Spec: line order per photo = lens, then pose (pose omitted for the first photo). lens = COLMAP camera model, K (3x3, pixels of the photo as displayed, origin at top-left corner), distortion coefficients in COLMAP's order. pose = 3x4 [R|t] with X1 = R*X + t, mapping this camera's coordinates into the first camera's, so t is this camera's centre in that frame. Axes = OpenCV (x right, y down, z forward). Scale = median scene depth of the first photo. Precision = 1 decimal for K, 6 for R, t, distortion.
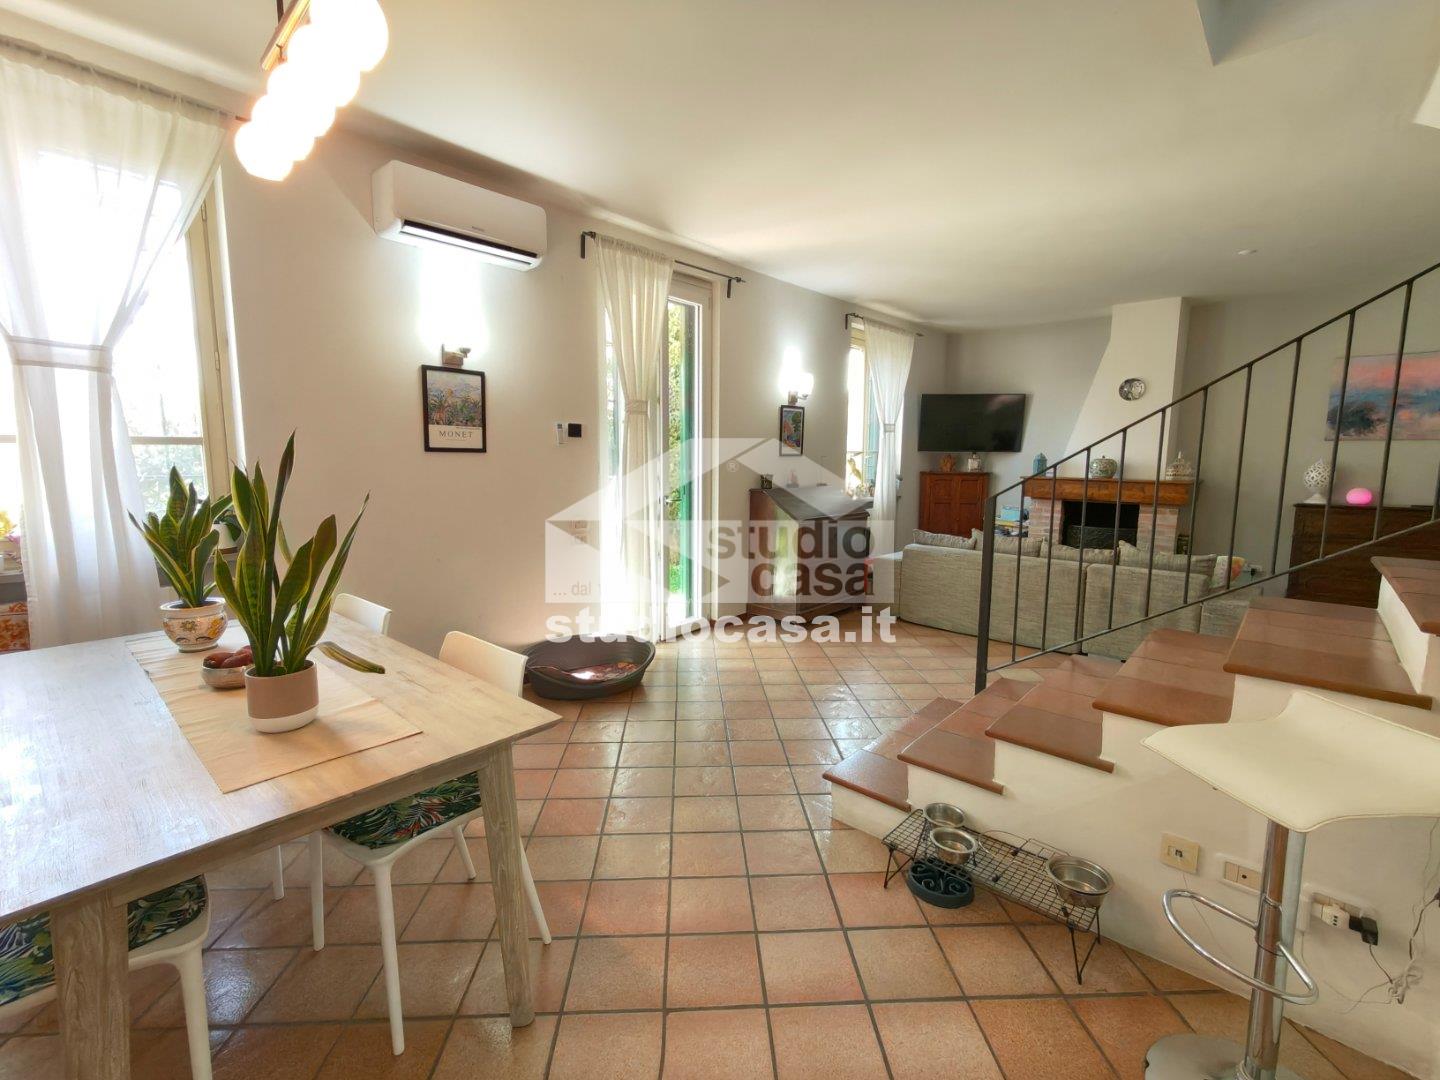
lens RADIAL K [[654.4, 0, 715.5], [0, 654.4, 539.4], [0, 0, 1]] dist [0.004697, -0.001571]
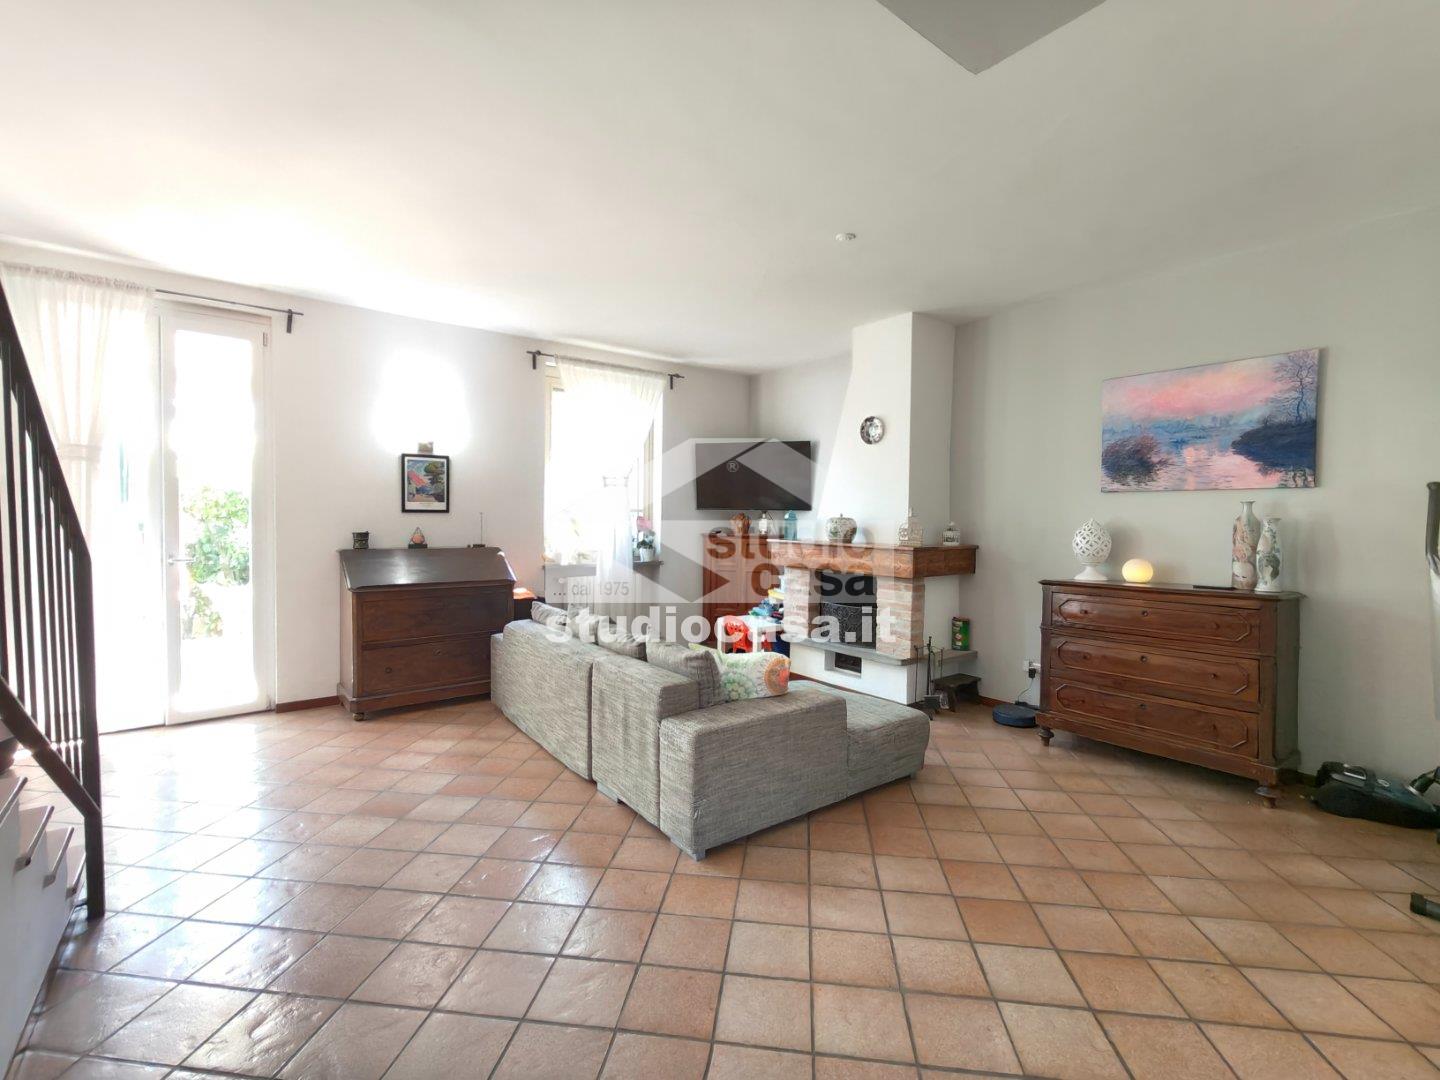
lens RADIAL K [[654.4, 0, 717.1], [0, 654.4, 542.6], [0, 0, 1]] dist [0.004697, -0.001571]
pose [[0.982710, 0.011158, -0.184813, 0.629764], [-0.028784, 0.995254, -0.092962, -0.018123], [0.182899, 0.096674, 0.978367, 0.225025]]
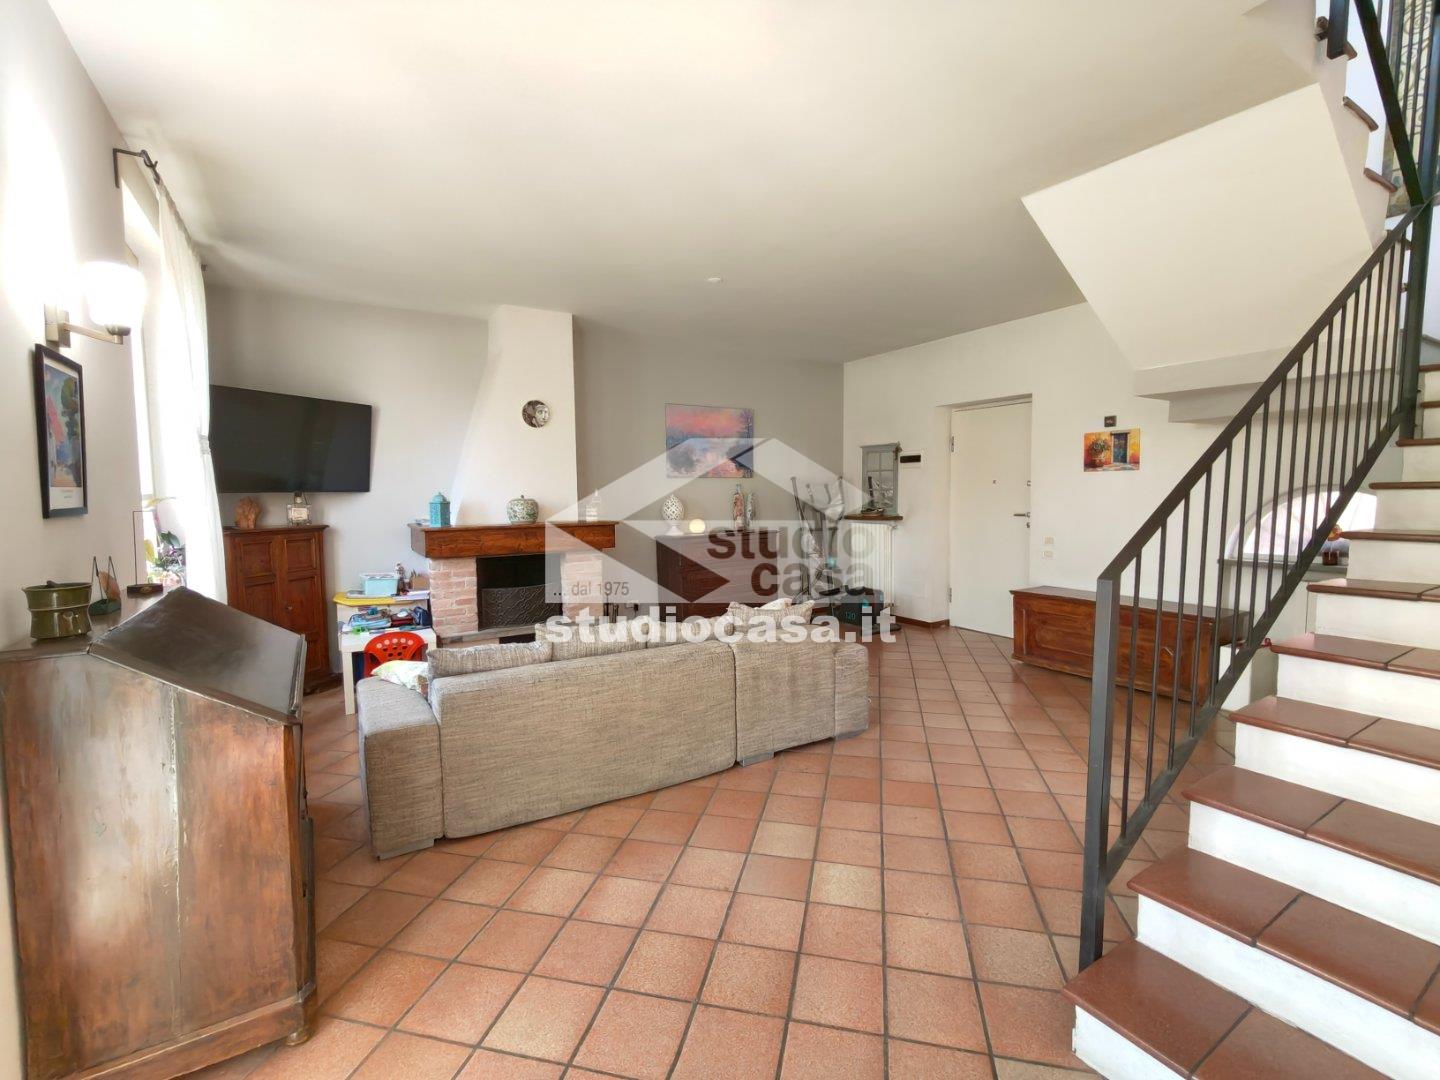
lens RADIAL K [[654.4, 0, 724.9], [0, 654.4, 535.7], [0, 0, 1]] dist [0.004697, -0.001571]
pose [[0.275549, -0.078363, 0.958088, -0.096708], [0.137591, 0.989625, 0.041371, -0.084331], [-0.951389, 0.120424, 0.283472, 0.592280]]
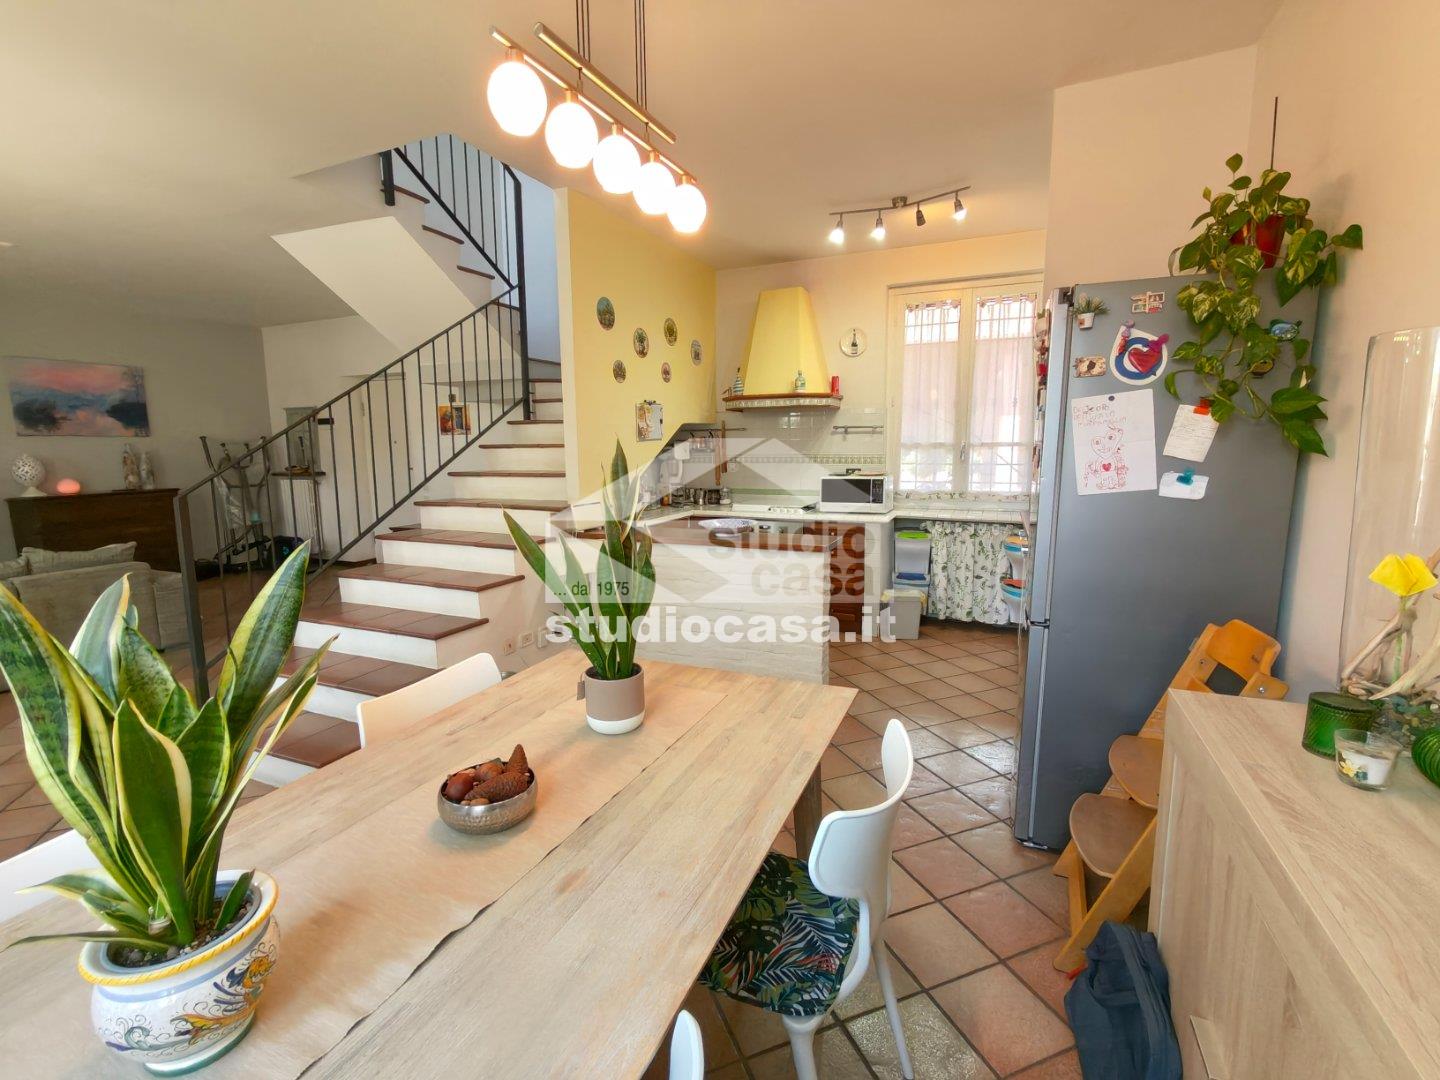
lens RADIAL K [[654.4, 0, 723.5], [0, 654.4, 532.8], [0, 0, 1]] dist [0.004697, -0.001571]
pose [[-0.317043, -0.130983, 0.939323, -0.397048], [0.130426, 0.974986, 0.179978, -0.042173], [-0.939400, 0.179572, -0.292029, 0.279419]]
